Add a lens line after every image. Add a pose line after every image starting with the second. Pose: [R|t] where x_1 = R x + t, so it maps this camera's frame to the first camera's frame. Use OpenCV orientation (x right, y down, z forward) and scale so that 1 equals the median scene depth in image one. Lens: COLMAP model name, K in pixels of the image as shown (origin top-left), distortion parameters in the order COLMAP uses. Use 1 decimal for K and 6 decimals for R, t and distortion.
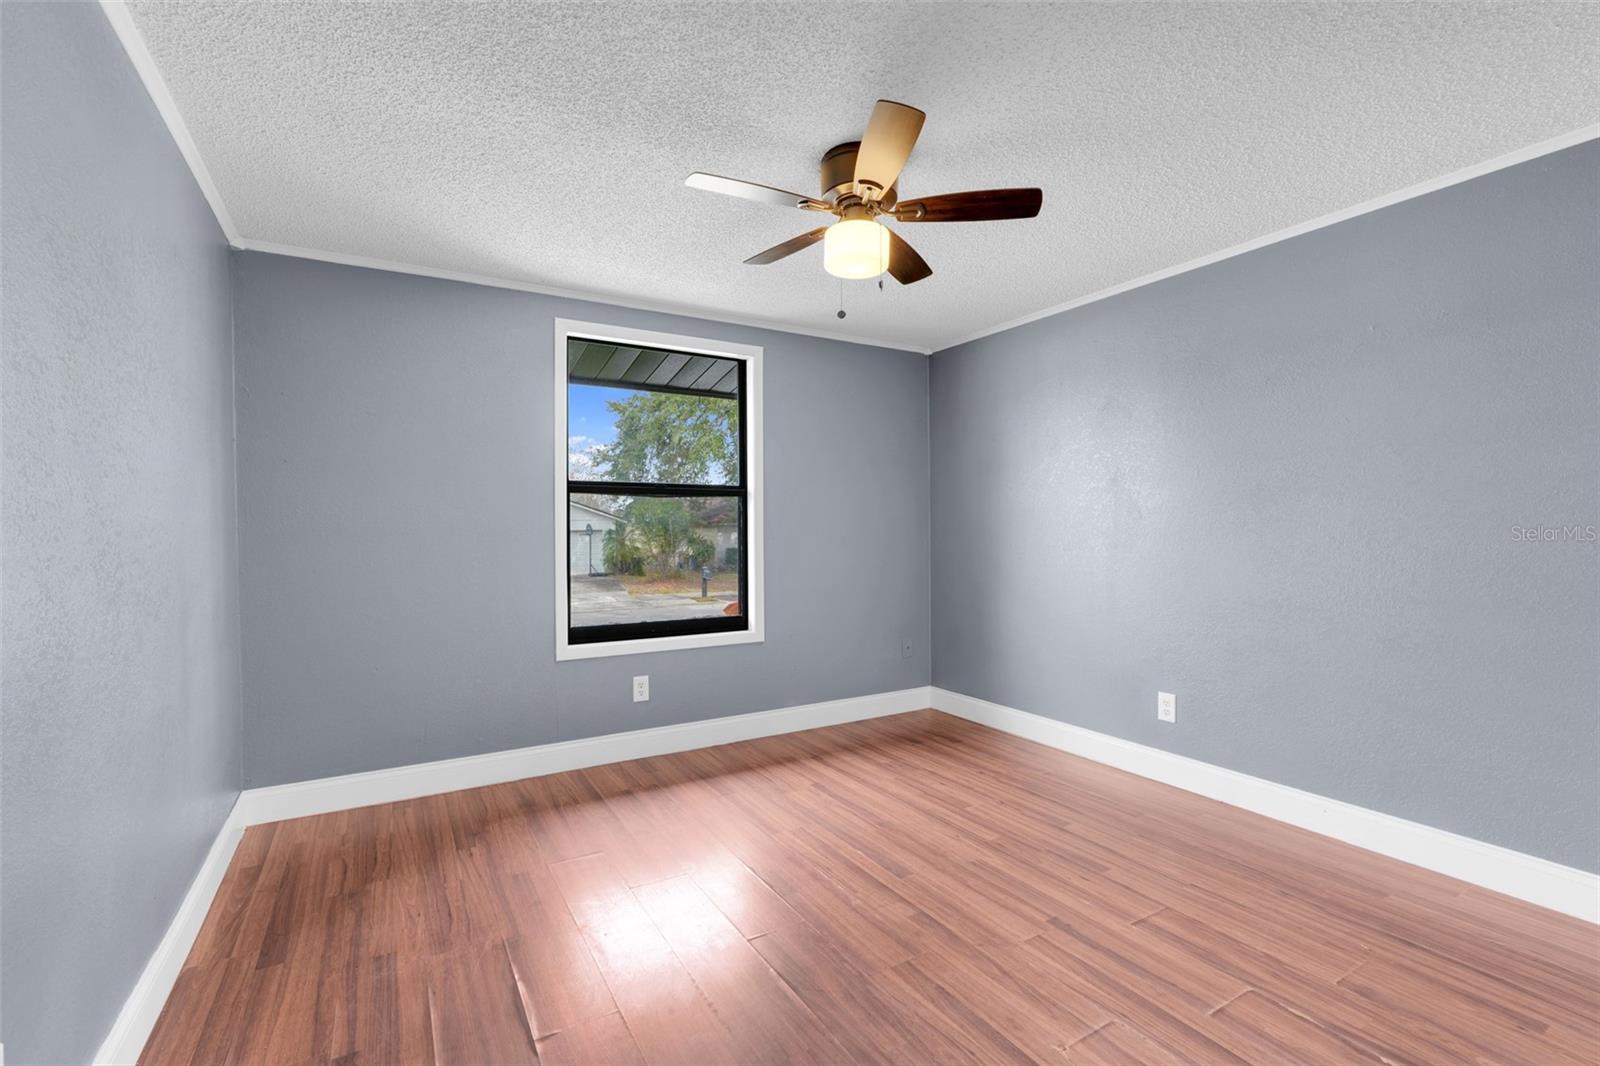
lens RADIAL K [[707.7, 0, 778.8], [0, 707.7, 536.5], [0, 0, 1]] dist [-0.000493, 0.000102]
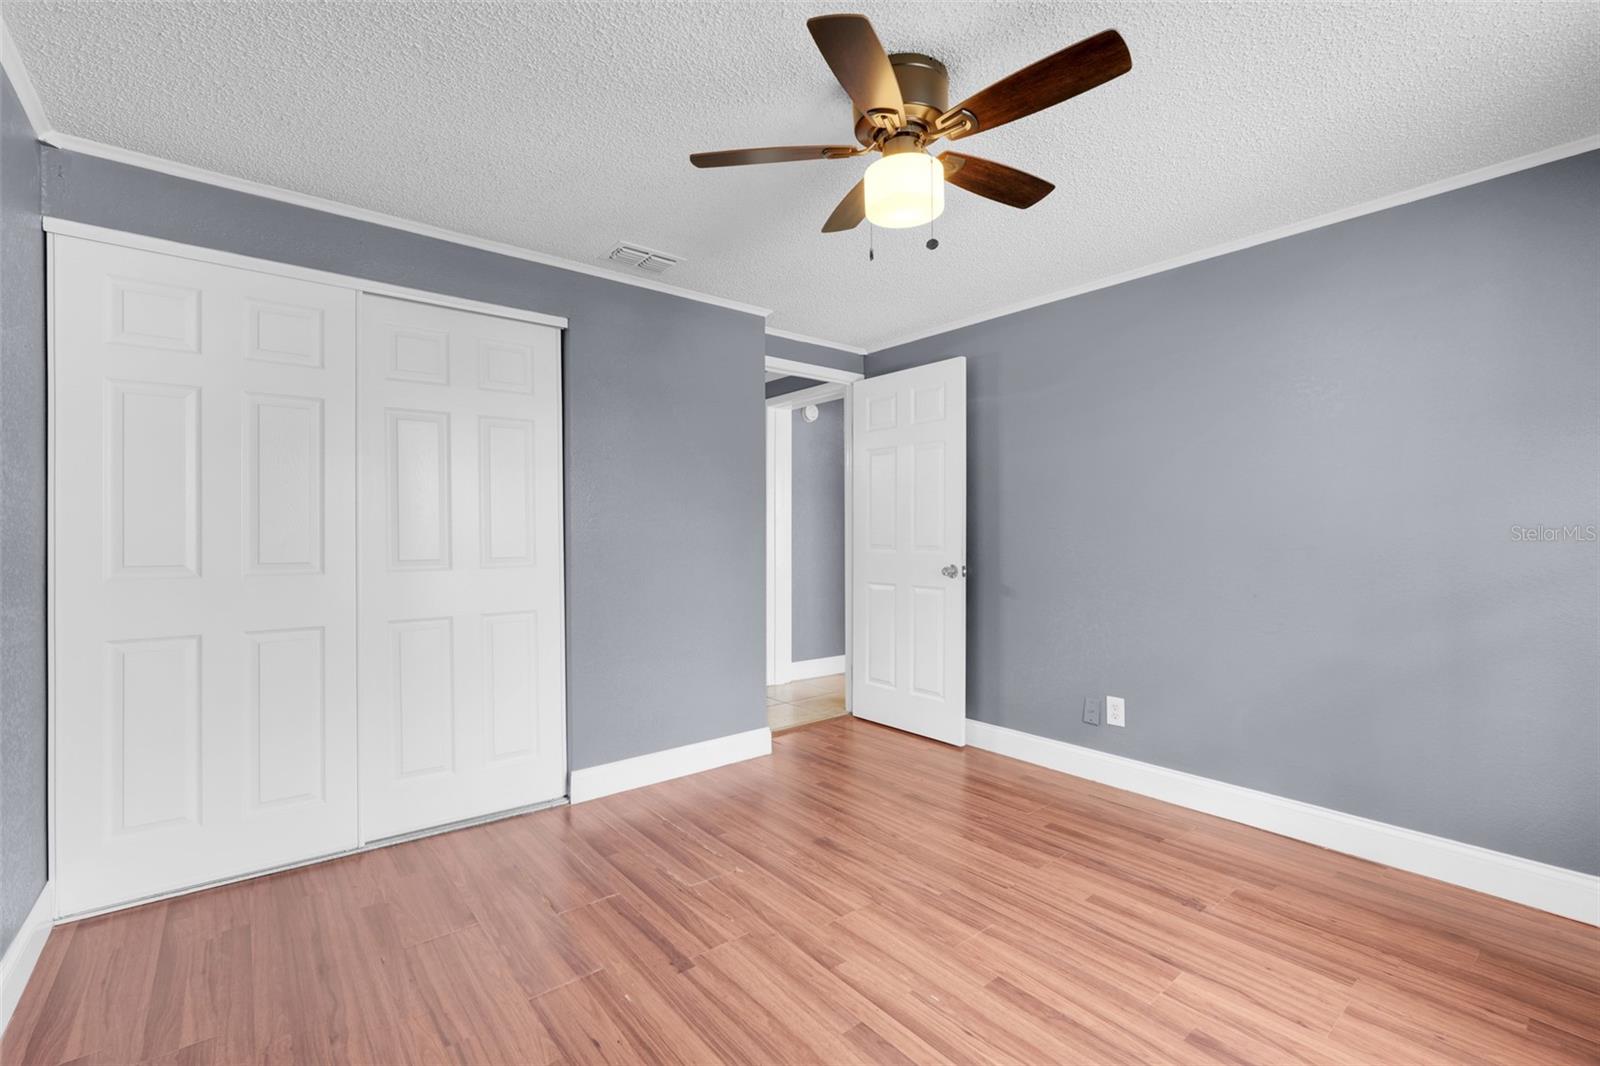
lens RADIAL K [[707.7, 0, 778.8], [0, 707.7, 536.5], [0, 0, 1]] dist [-0.000493, 0.000102]
pose [[-0.989636, 0.004584, -0.143523, 0.417561], [0.003636, 0.999970, 0.006862, -0.006894], [0.143550, 0.006269, -0.989623, 1.997501]]
